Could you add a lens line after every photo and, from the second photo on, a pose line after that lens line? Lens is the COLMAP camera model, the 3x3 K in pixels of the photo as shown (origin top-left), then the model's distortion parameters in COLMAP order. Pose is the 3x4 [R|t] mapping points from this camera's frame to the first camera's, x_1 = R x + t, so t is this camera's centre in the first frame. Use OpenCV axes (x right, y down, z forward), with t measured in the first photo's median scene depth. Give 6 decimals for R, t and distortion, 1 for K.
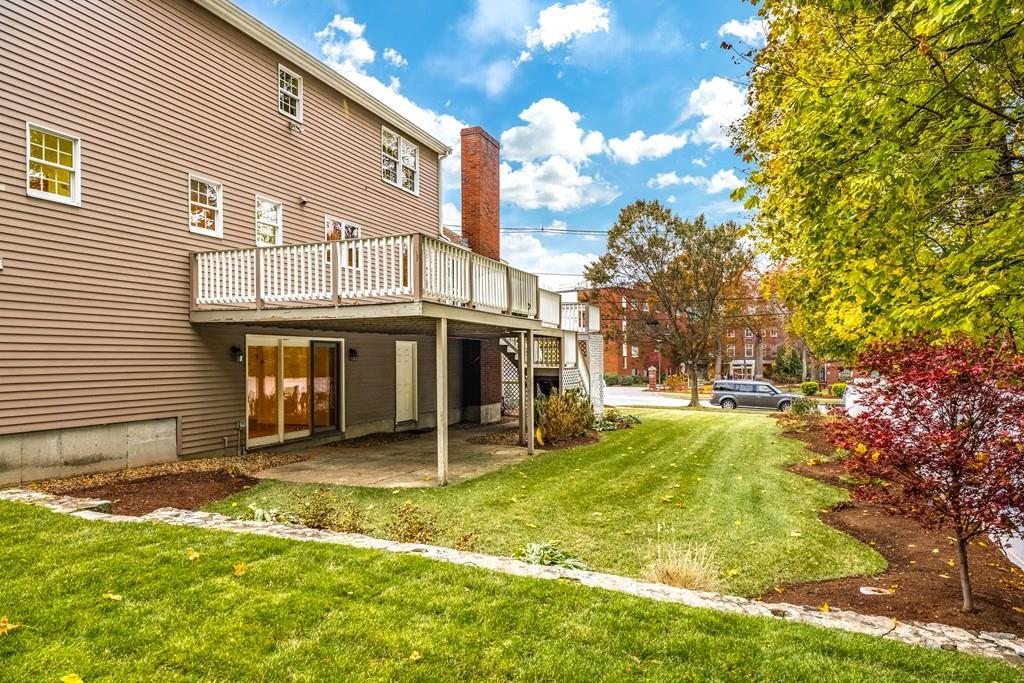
lens RADIAL K [[604.3, 0, 512.8], [0, 604.3, 347.0], [0, 0, 1]] dist [0.001928, -0.001224]
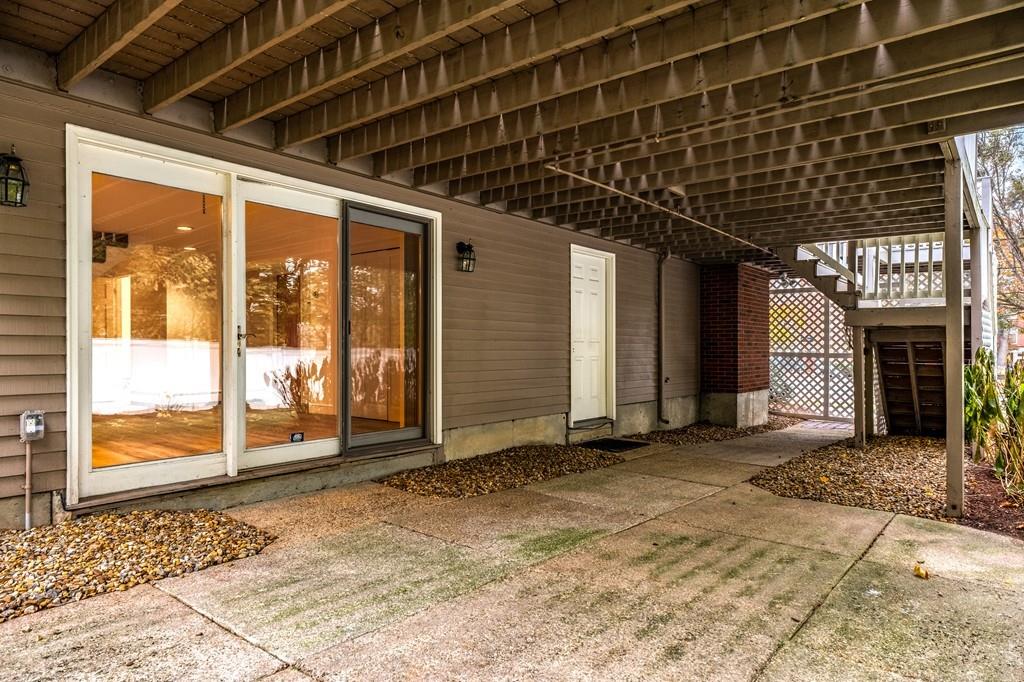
lens RADIAL K [[604.3, 0, 512.8], [0, 604.3, 346.5], [0, 0, 1]] dist [0.001928, -0.001224]
pose [[0.954098, 0.009749, -0.299336, -0.102417], [-0.004527, 0.999825, 0.018133, 0.061763], [0.299460, -0.015945, 0.953976, 0.575219]]
